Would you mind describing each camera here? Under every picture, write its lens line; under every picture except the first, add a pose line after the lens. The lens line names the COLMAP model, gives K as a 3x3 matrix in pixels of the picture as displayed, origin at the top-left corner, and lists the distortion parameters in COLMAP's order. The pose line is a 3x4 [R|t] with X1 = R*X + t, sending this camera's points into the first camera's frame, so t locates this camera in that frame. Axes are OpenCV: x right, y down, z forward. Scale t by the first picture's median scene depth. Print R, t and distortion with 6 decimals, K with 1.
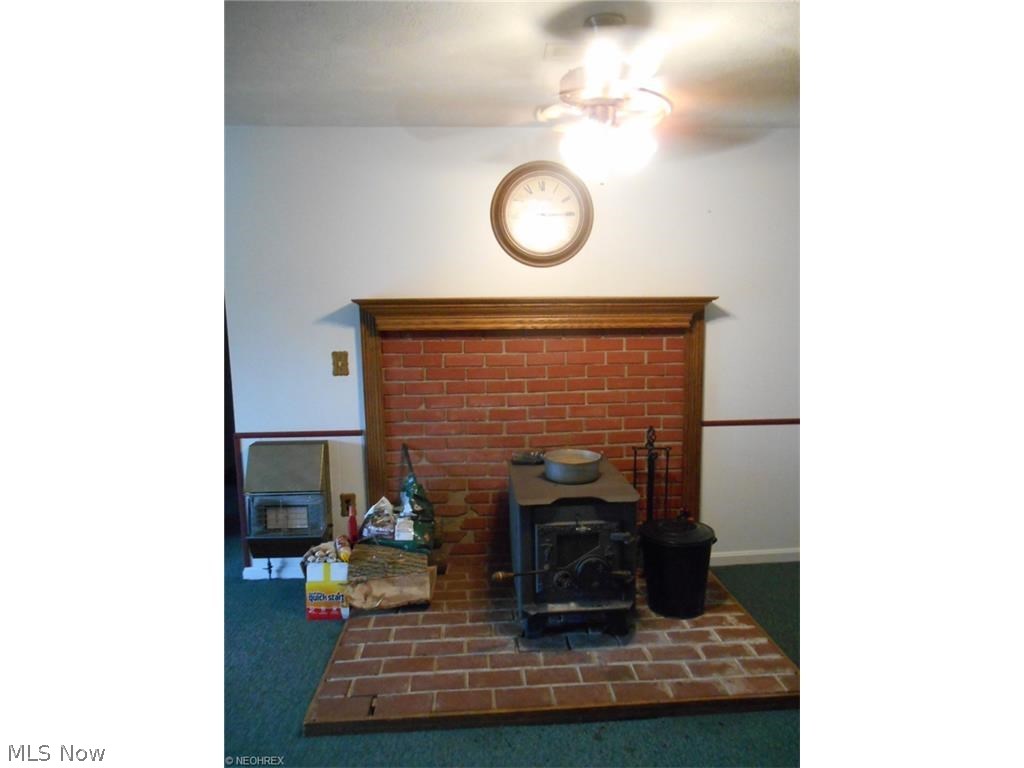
lens RADIAL K [[589.8, 0, 532.8], [0, 589.8, 387.3], [0, 0, 1]] dist [-0.025551, -0.000196]
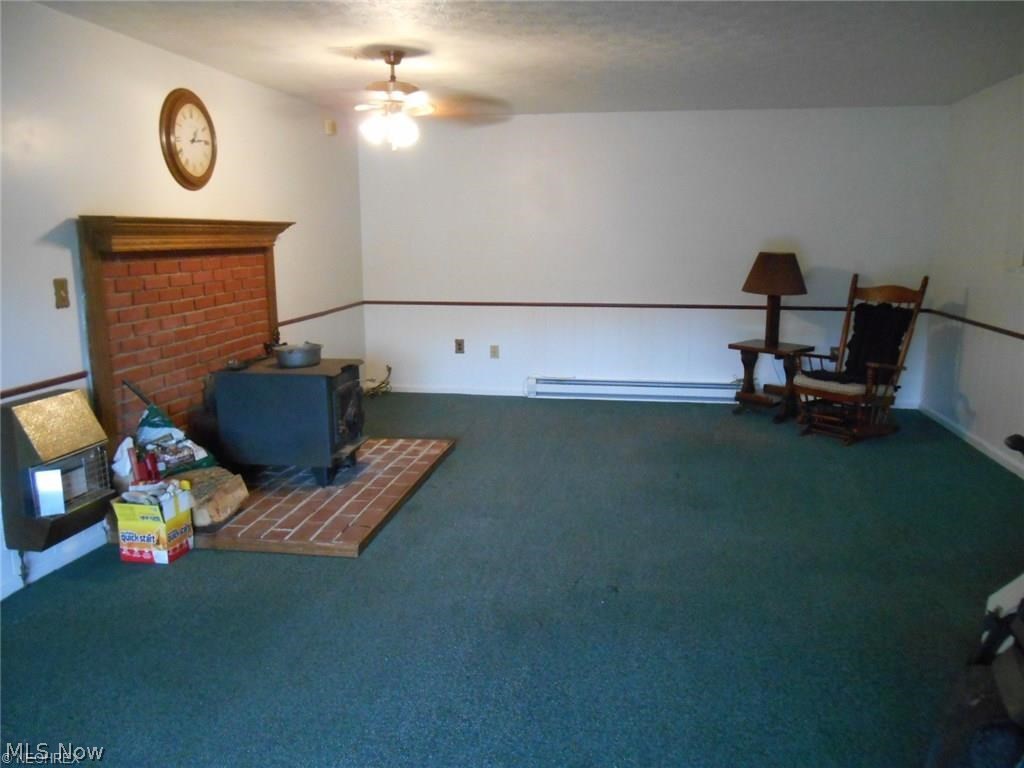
lens RADIAL K [[798.0, 0, 512.0], [0, 798.0, 384.0], [0, 0, 1]] dist [-0.006150, -0.001432]
pose [[0.228175, -0.170837, 0.958515, -1.362780], [0.127187, 0.981279, 0.144617, 0.003816], [-0.965277, 0.088913, 0.245632, 0.133581]]
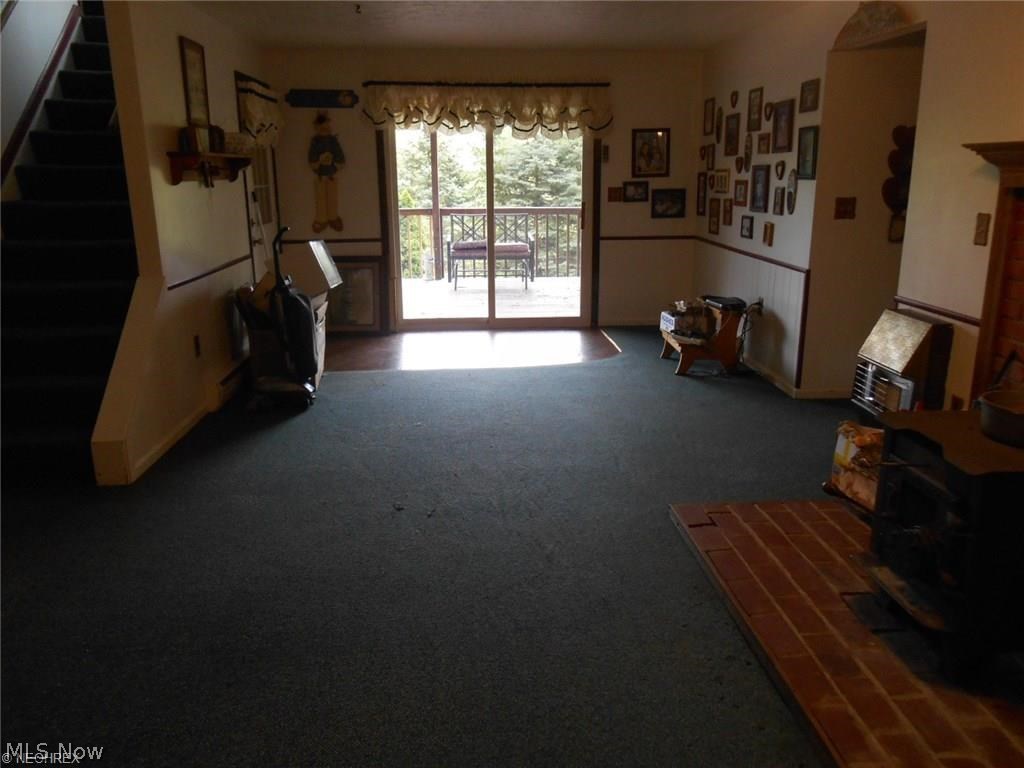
lens RADIAL K [[798.0, 0, 512.0], [0, 798.0, 384.0], [0, 0, 1]] dist [-0.006150, -0.001432]
pose [[0.009318, 0.275704, -0.961197, 0.780008], [-0.136584, 0.952581, 0.271909, -0.049141], [0.990585, 0.128751, 0.046533, 0.387914]]
